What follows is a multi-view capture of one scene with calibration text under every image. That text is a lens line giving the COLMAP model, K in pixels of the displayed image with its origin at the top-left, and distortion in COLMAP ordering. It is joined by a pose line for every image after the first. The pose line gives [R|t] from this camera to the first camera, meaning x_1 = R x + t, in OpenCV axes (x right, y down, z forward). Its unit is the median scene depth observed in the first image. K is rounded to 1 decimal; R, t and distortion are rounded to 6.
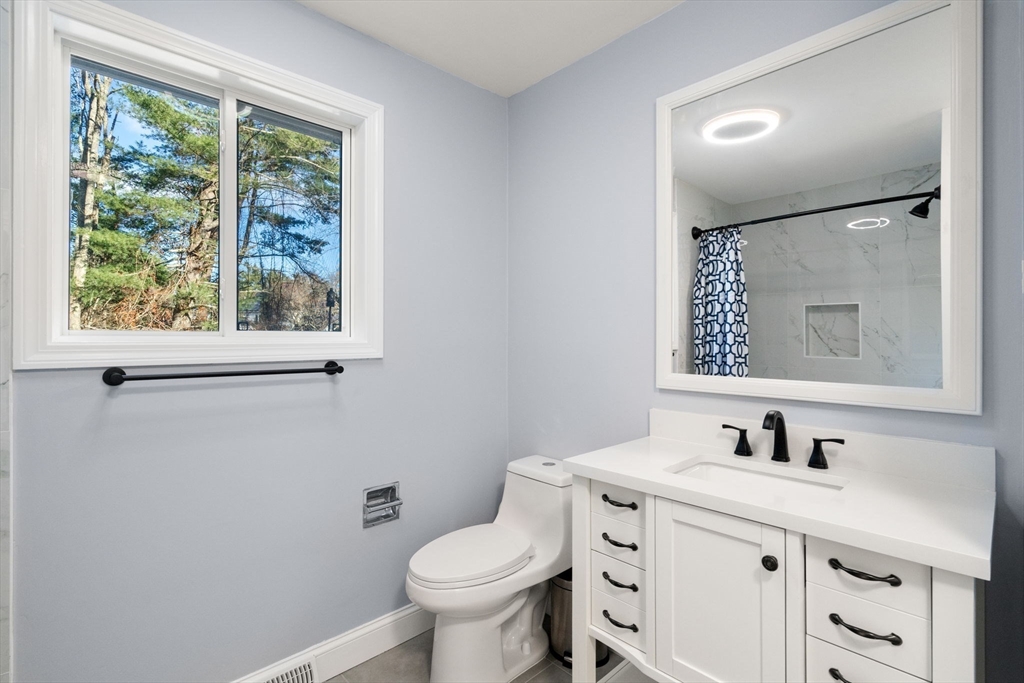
lens RADIAL K [[475.8, 0, 513.1], [0, 475.8, 341.4], [0, 0, 1]] dist [0.005313, -0.000887]
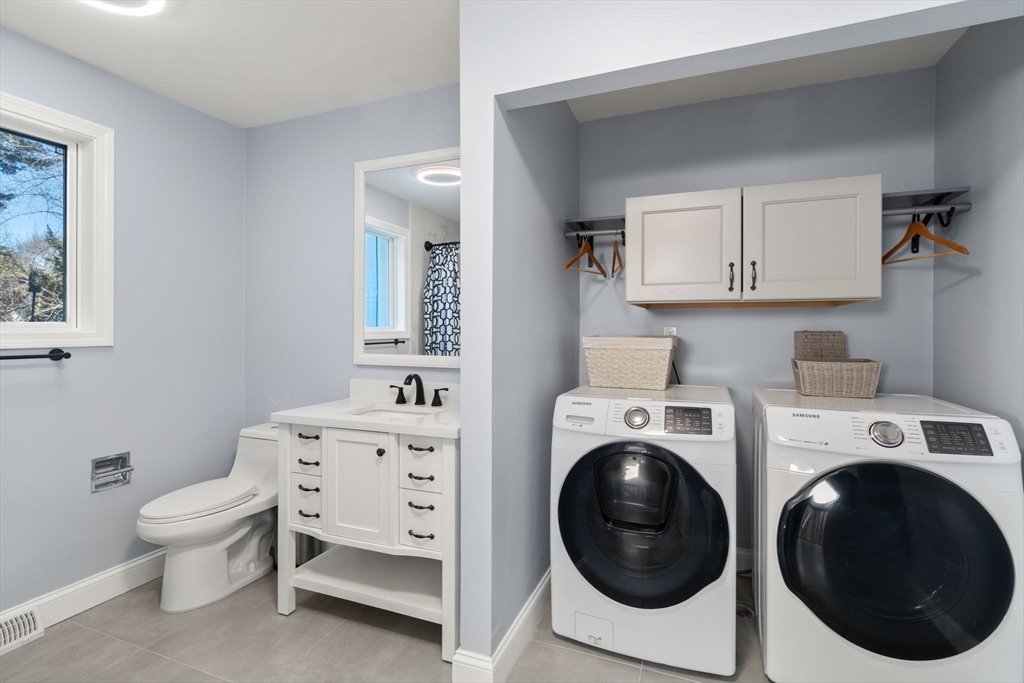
lens RADIAL K [[475.8, 0, 513.8], [0, 475.8, 331.7], [0, 0, 1]] dist [0.005313, -0.000887]
pose [[0.906318, 0.001705, 0.422593, 0.124200], [-0.001160, 0.999998, -0.001548, 0.000866], [-0.422595, 0.000913, 0.906318, -0.483165]]
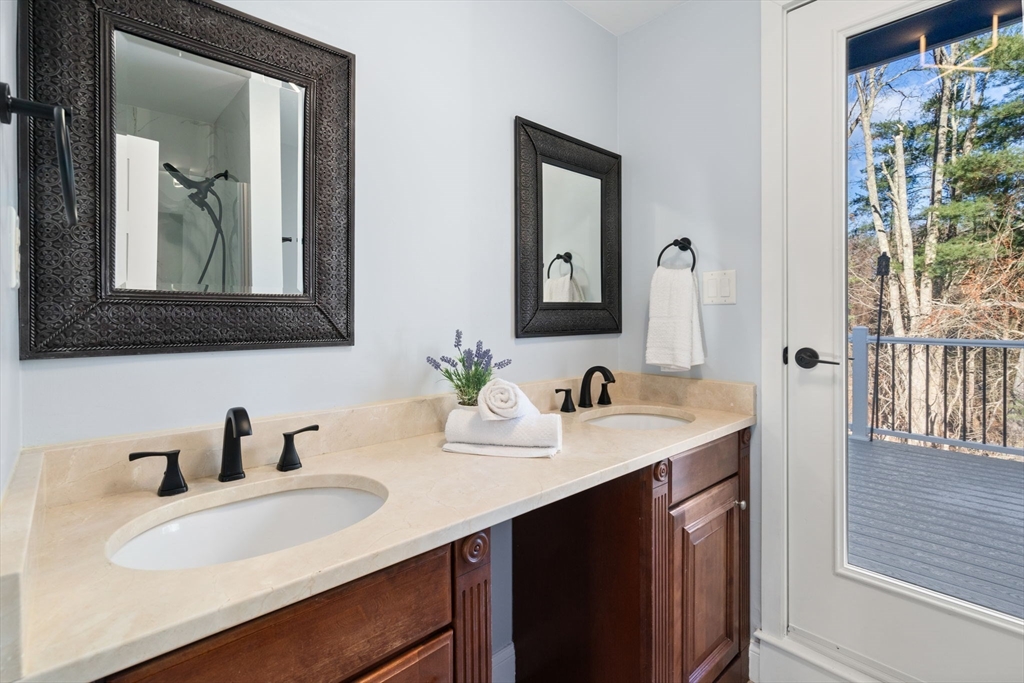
lens RADIAL K [[475.8, 0, 522.7], [0, 475.8, 316.5], [0, 0, 1]] dist [0.005313, -0.000887]
pose [[0.017784, -0.003472, 0.999836, -0.079038], [0.001370, 0.999993, 0.003448, 0.013298], [-0.999841, 0.001308, 0.017788, 0.452313]]
